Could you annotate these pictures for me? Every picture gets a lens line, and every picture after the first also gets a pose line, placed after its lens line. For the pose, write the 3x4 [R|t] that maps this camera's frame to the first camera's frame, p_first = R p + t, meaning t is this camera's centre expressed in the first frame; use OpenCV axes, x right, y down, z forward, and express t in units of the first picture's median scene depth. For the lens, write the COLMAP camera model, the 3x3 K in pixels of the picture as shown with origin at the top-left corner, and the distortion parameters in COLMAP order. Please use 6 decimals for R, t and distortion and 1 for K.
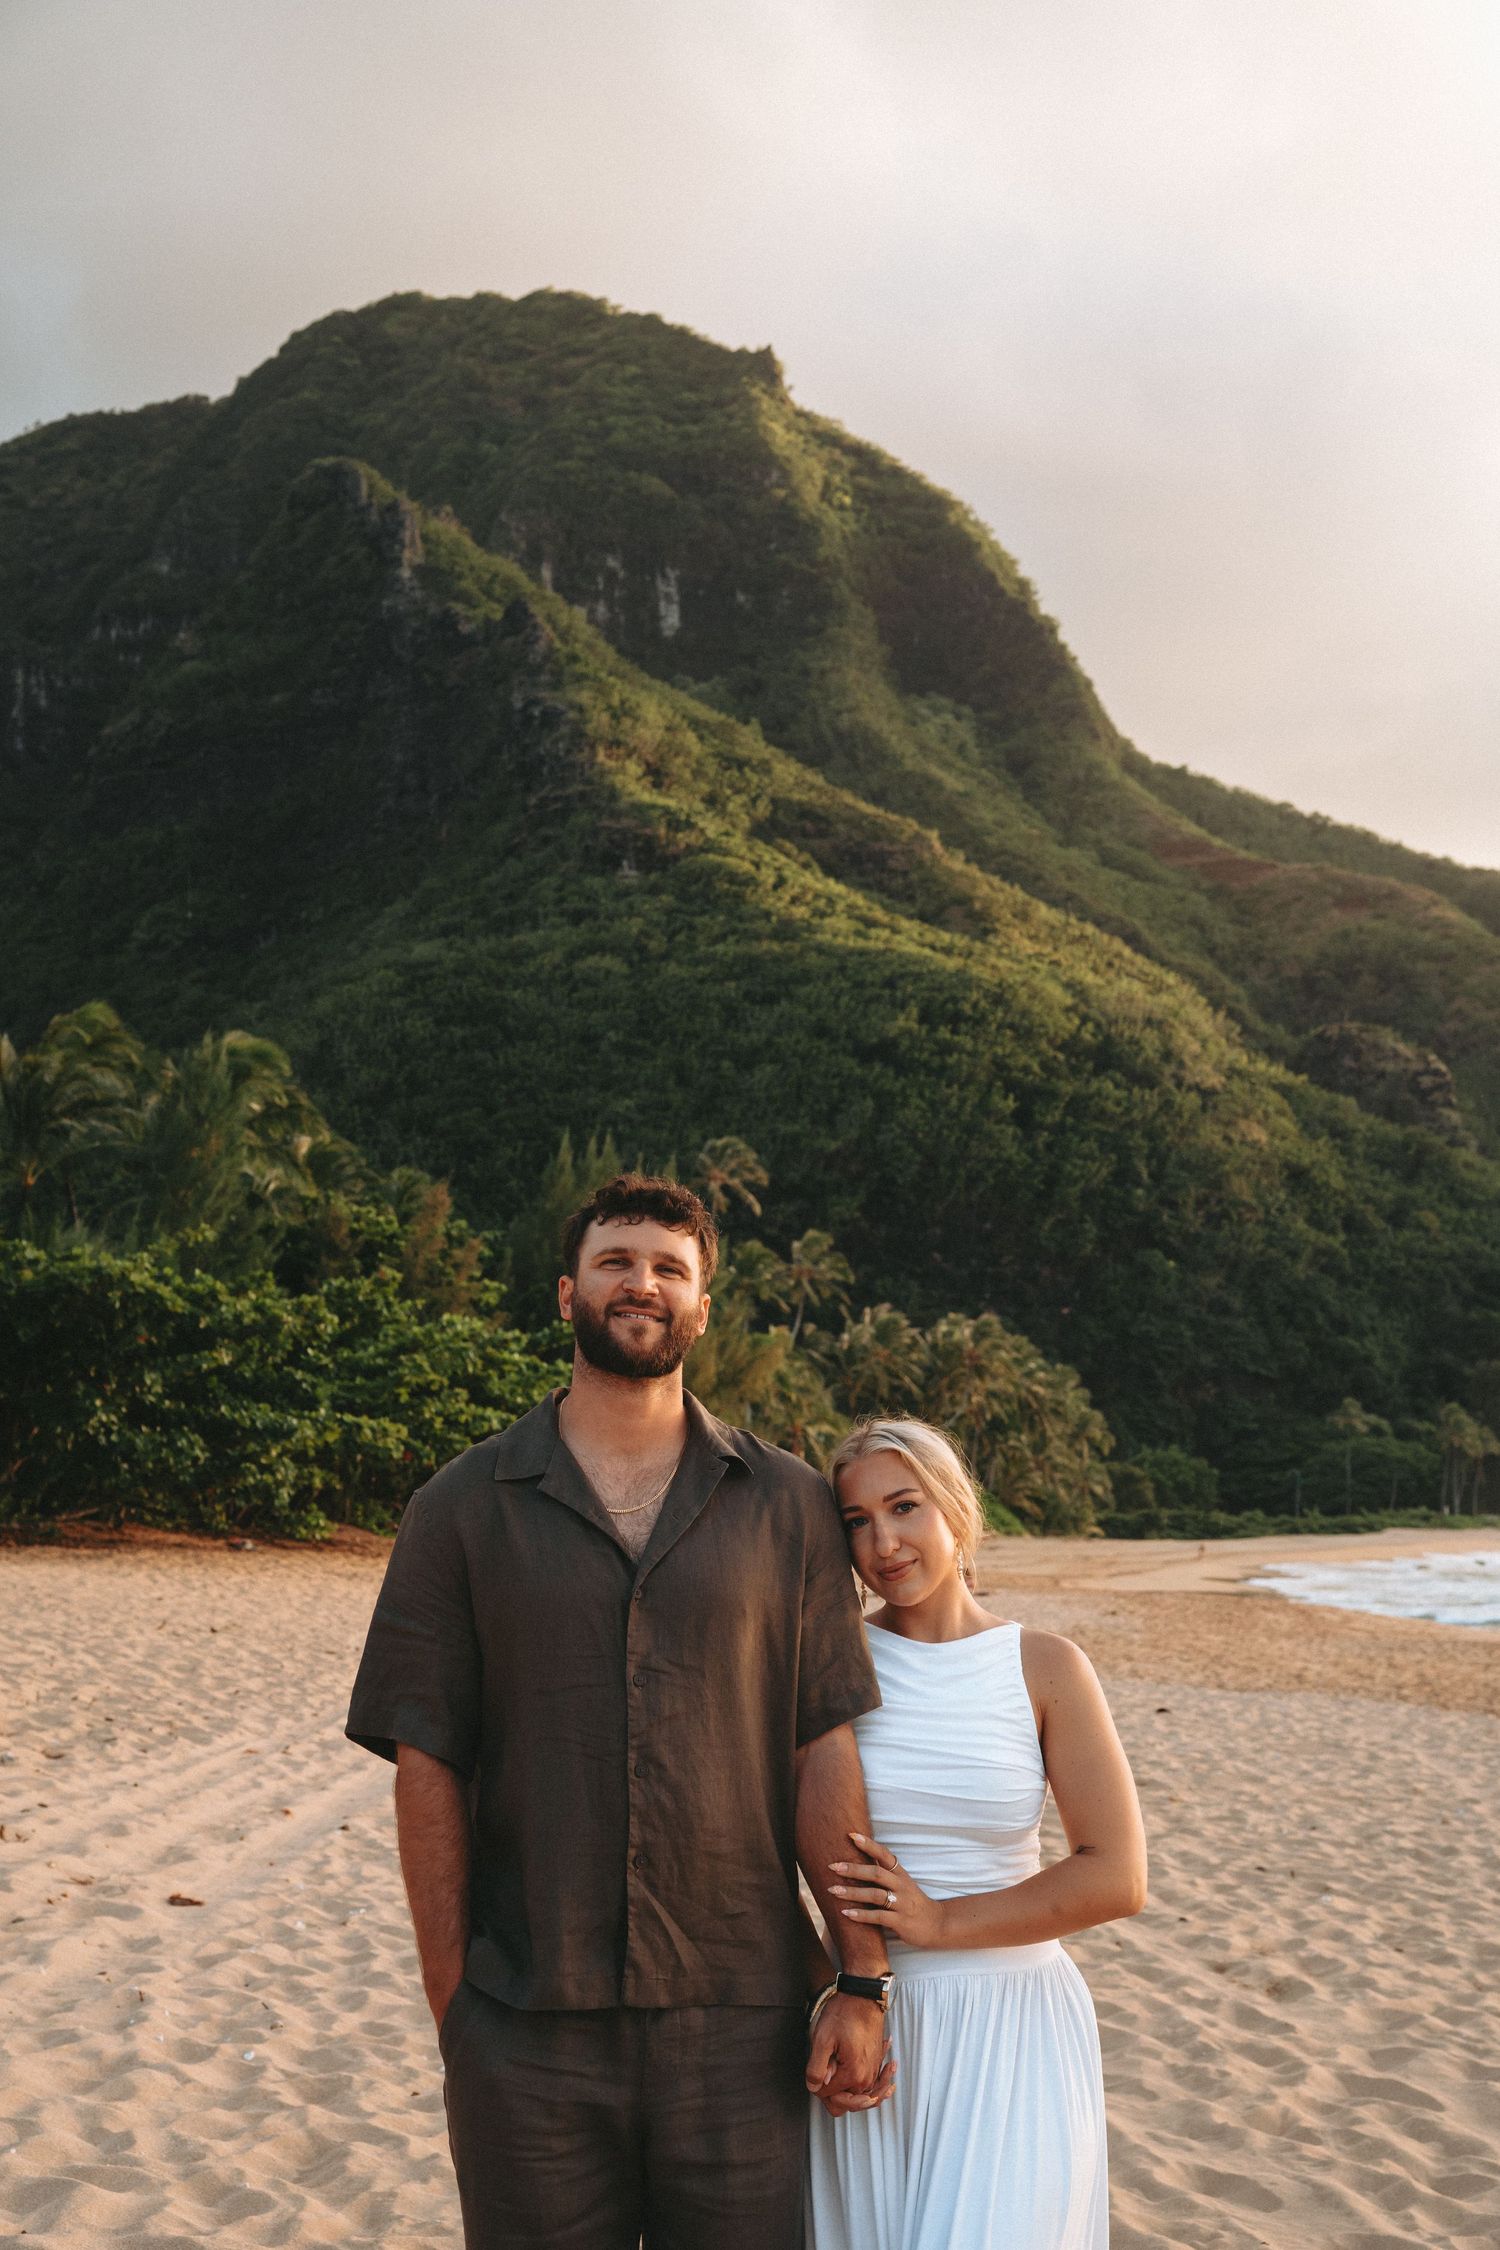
lens RADIAL K [[2737.4, 0, 758.4], [0, 2737.4, 1130.0], [0, 0, 1]] dist [0.063228, 0.000000]
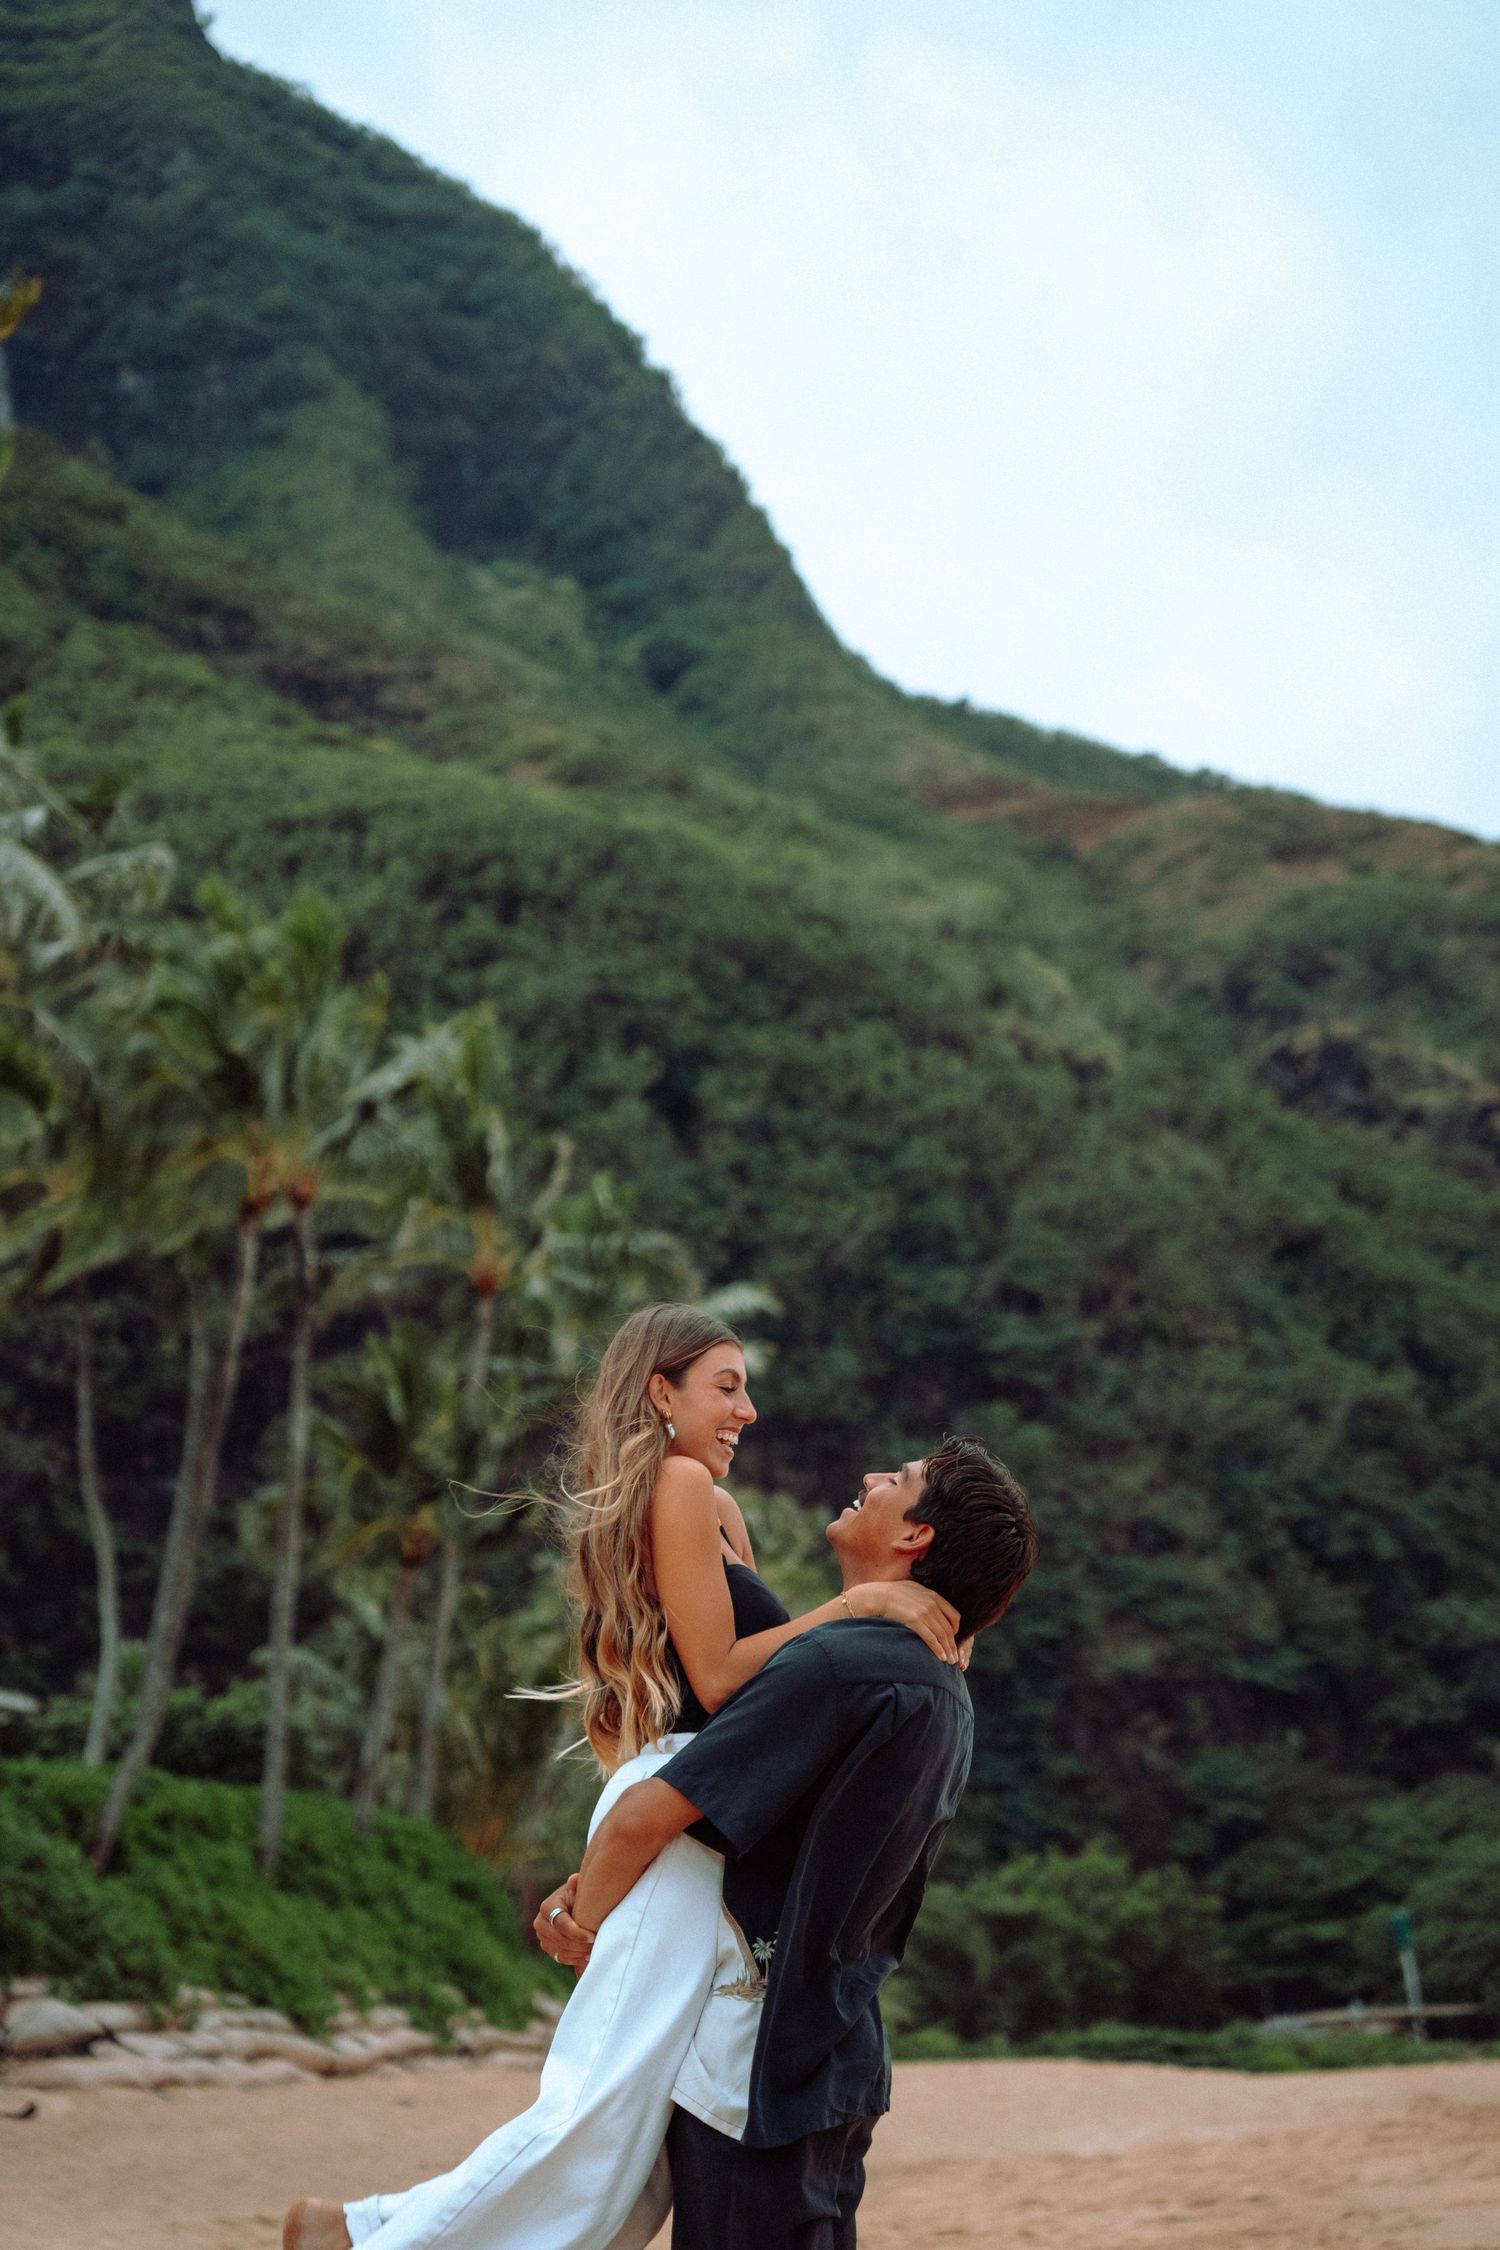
lens RADIAL K [[3500.2, 0, 701.3], [0, 3500.2, 1196.4], [0, 0, 1]] dist [0.362259, 0.000000]
pose [[0.995278, -0.042289, 0.087369, 0.047086], [0.052397, 0.991768, -0.116838, 0.065857], [-0.081709, 0.120864, 0.989301, 0.412387]]
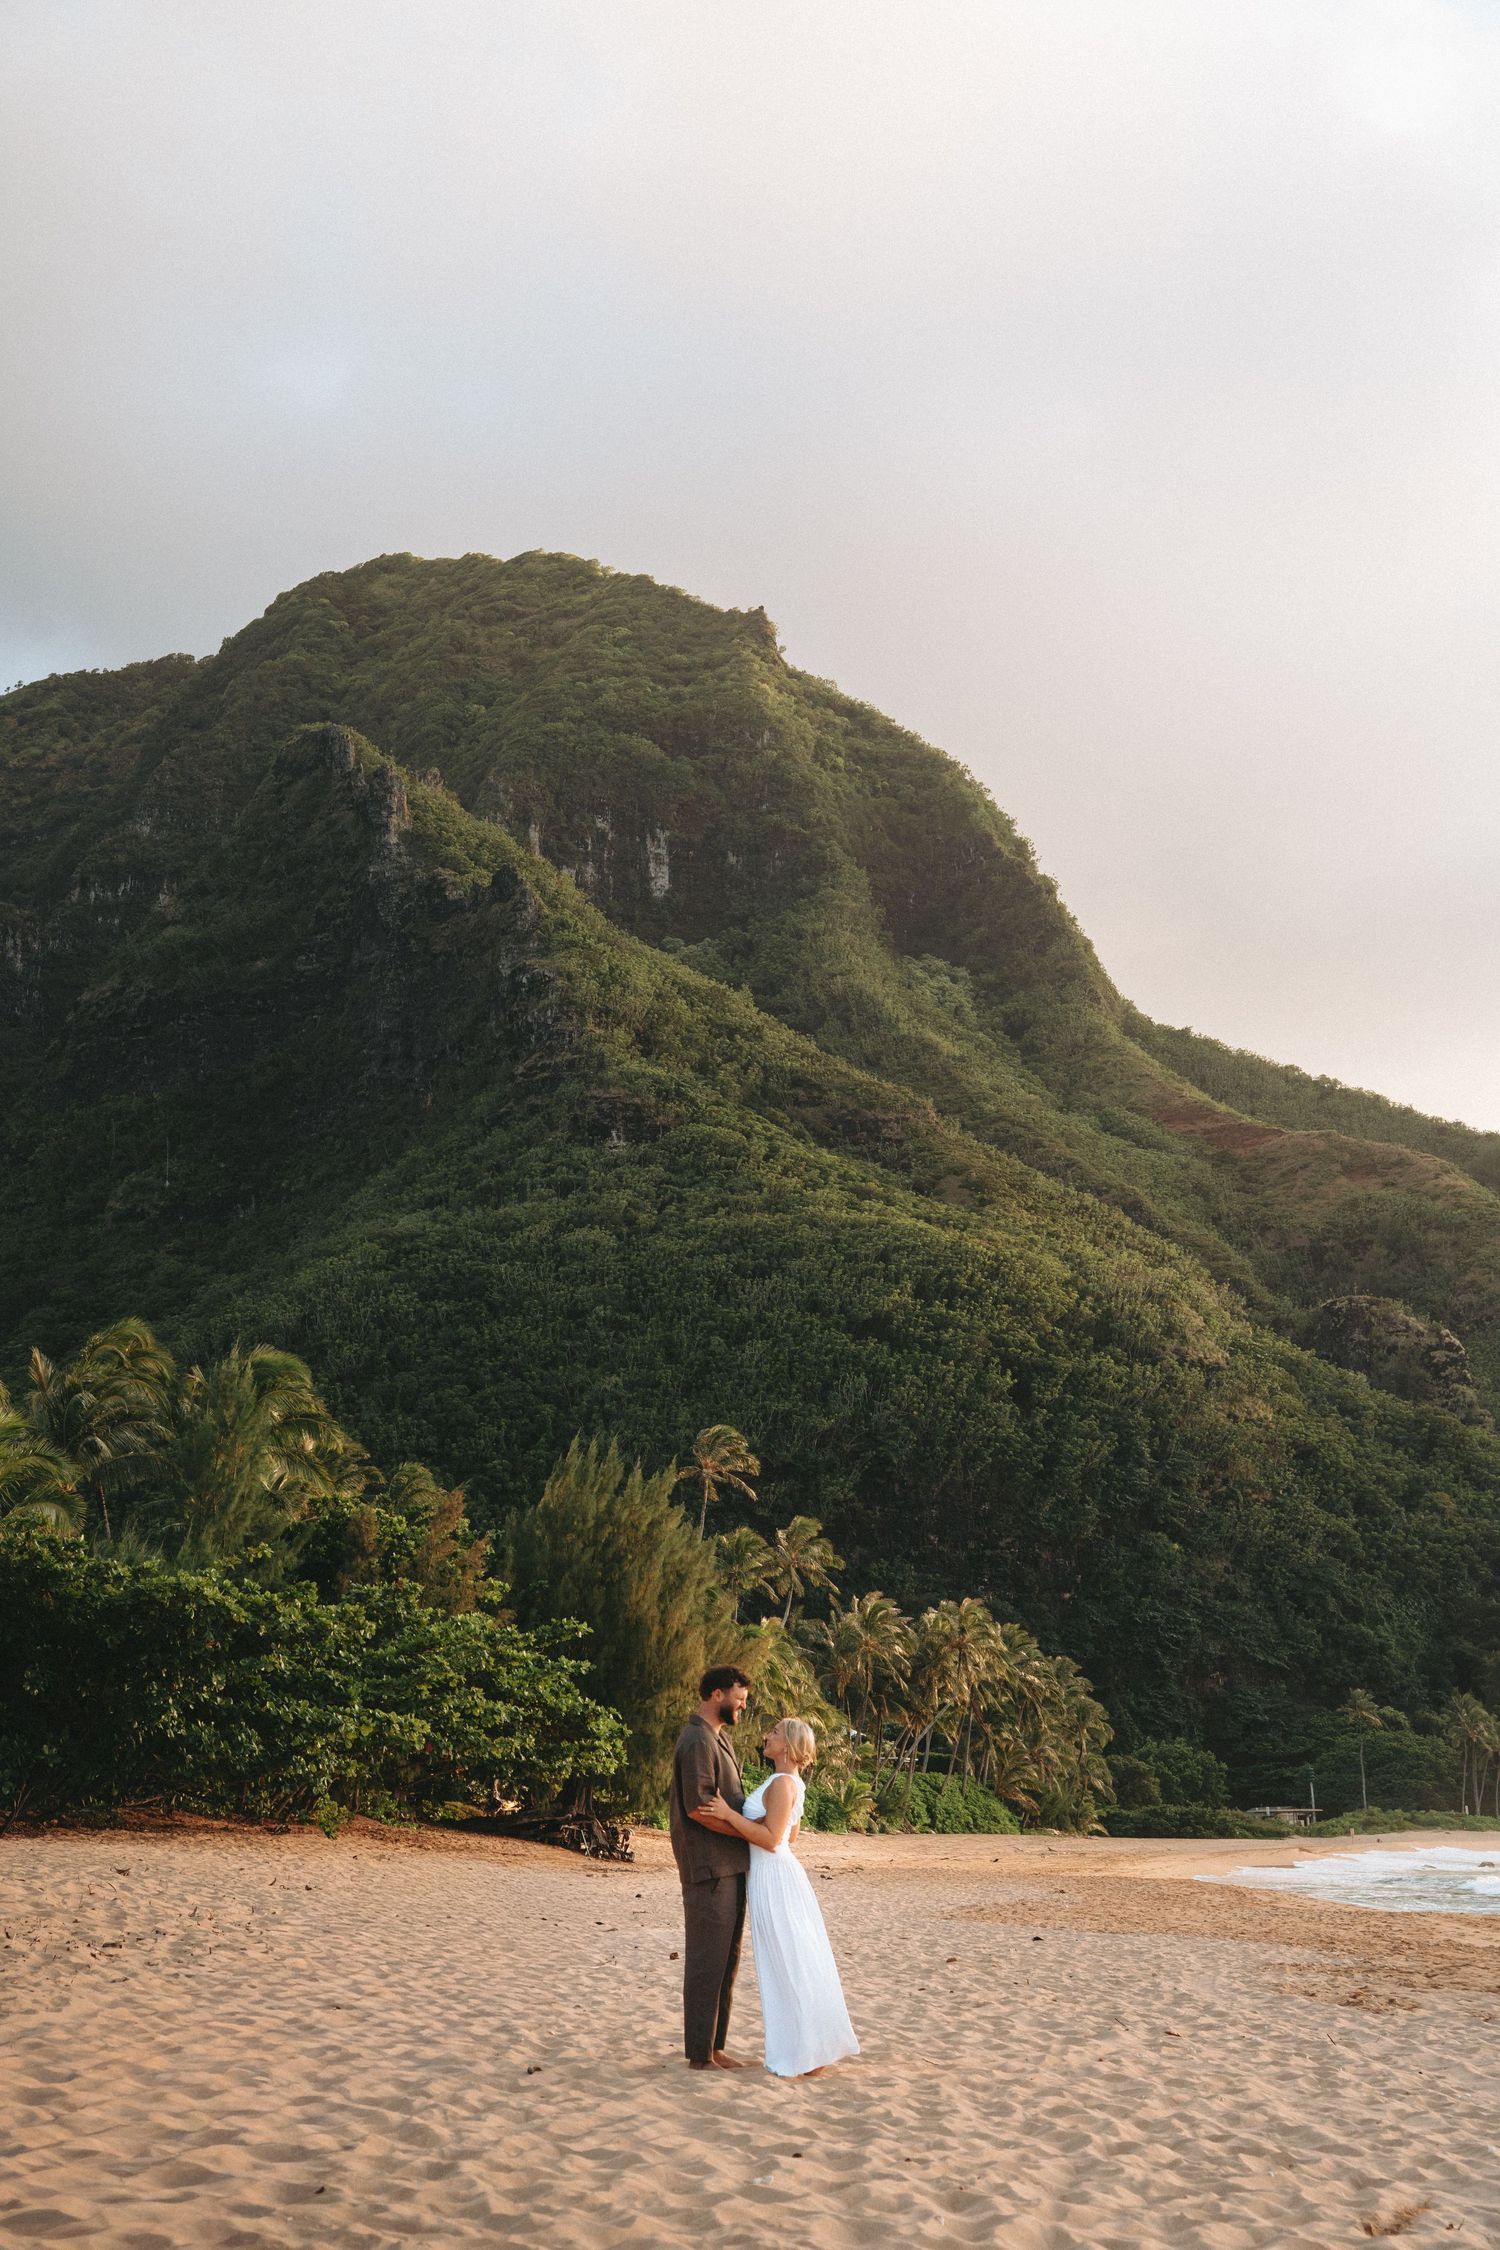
lens RADIAL K [[2897.7, 0, 735.7], [0, 2897.7, 1143.0], [0, 0, 1]] dist [0.092670, 0.000000]
pose [[0.999986, 0.000095, -0.005268, 0.000462], [-0.000550, 0.996261, -0.086398, -0.003938], [0.005240, 0.086400, 0.996247, -0.033009]]
